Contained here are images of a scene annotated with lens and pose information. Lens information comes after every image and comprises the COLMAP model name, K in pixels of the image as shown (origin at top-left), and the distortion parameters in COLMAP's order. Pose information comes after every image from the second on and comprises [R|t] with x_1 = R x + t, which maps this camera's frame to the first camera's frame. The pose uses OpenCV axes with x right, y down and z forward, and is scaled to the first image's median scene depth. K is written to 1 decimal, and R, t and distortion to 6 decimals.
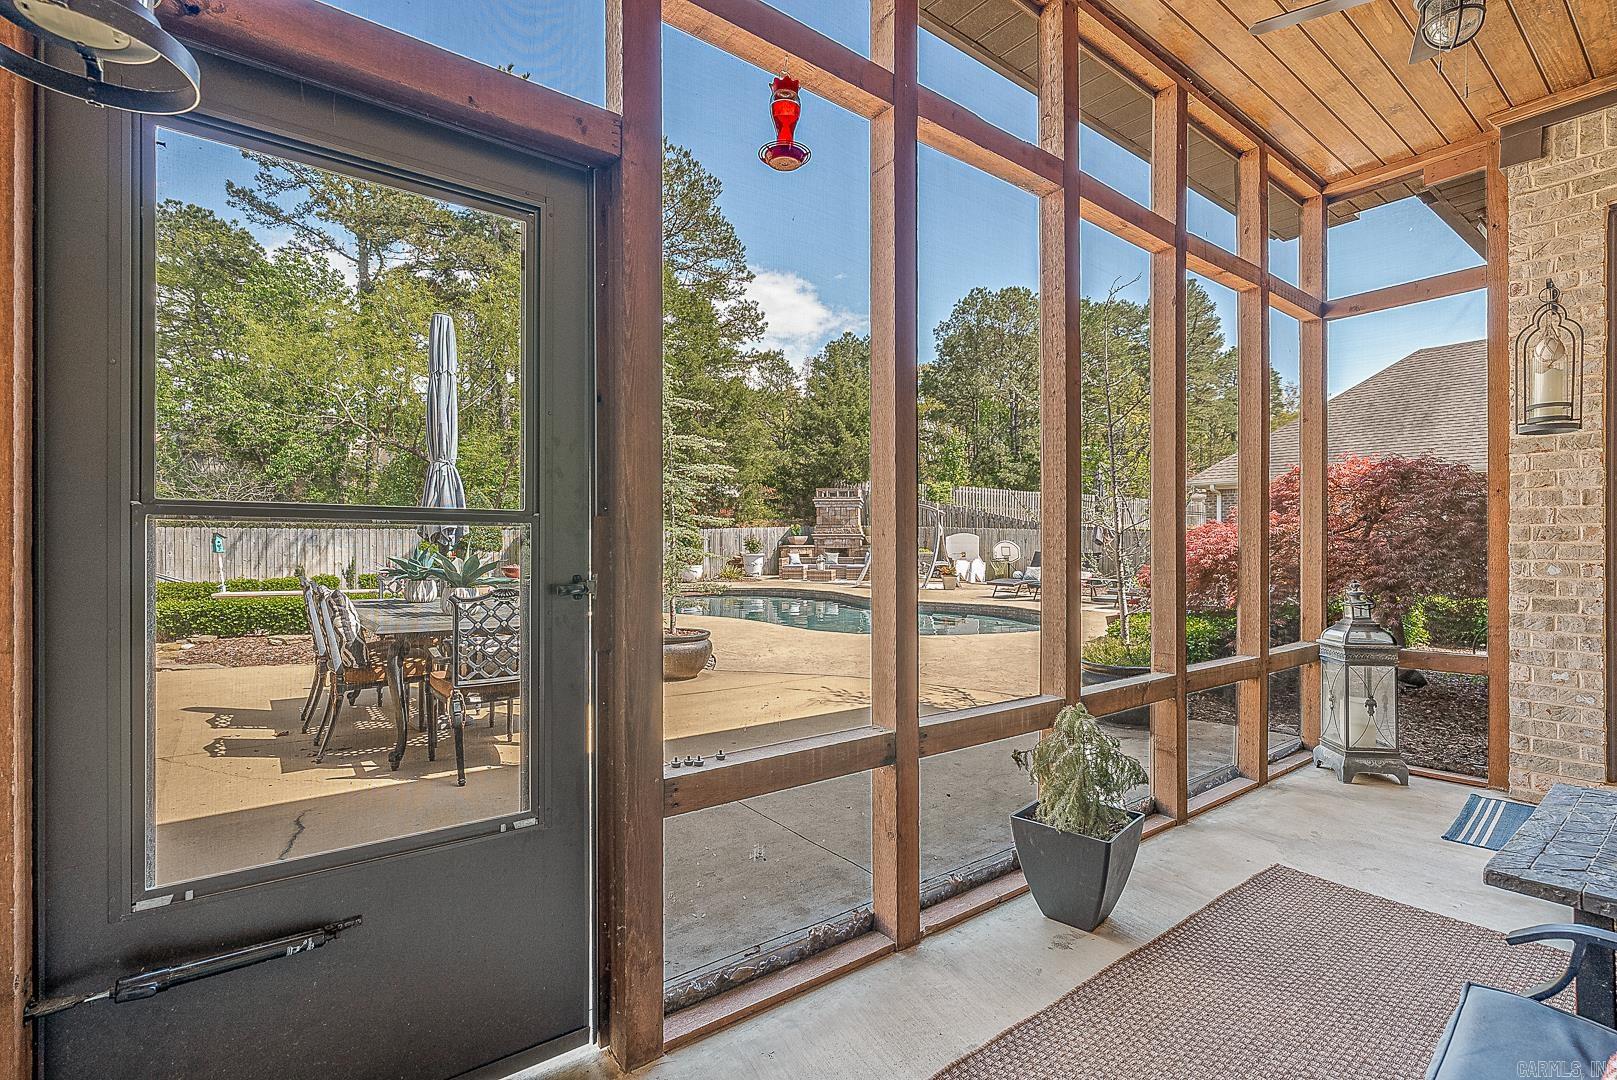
lens RADIAL K [[742.1, 0, 805.0], [0, 742.1, 542.6], [0, 0, 1]] dist [0.001711, 0.000146]
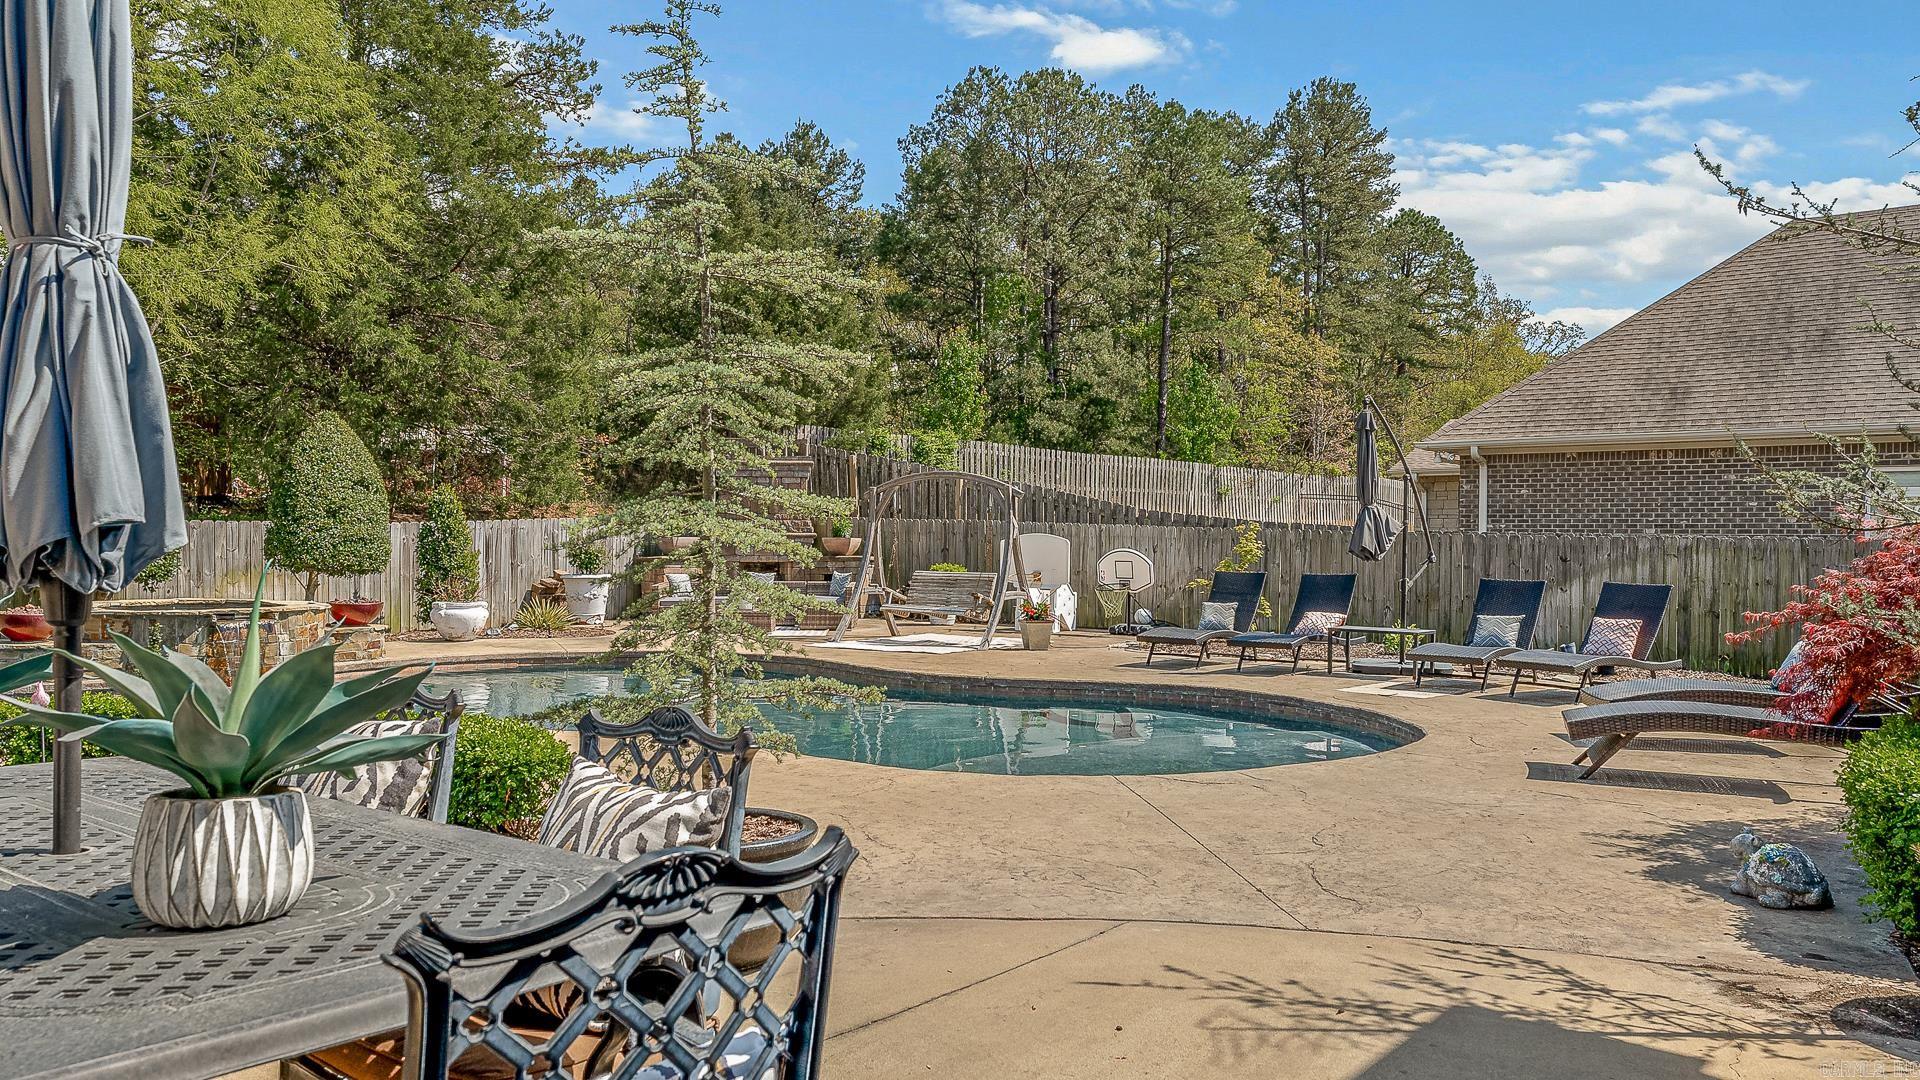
lens RADIAL K [[1398.7, 0, 960.0], [0, 1398.7, 540.0], [0, 0, 1]] dist [0.022127, -0.002422]
pose [[0.968521, 0.004864, 0.248884, -0.060708], [-0.003561, 0.999977, -0.005685, -0.002296], [-0.248906, 0.004620, 0.968517, 0.091721]]
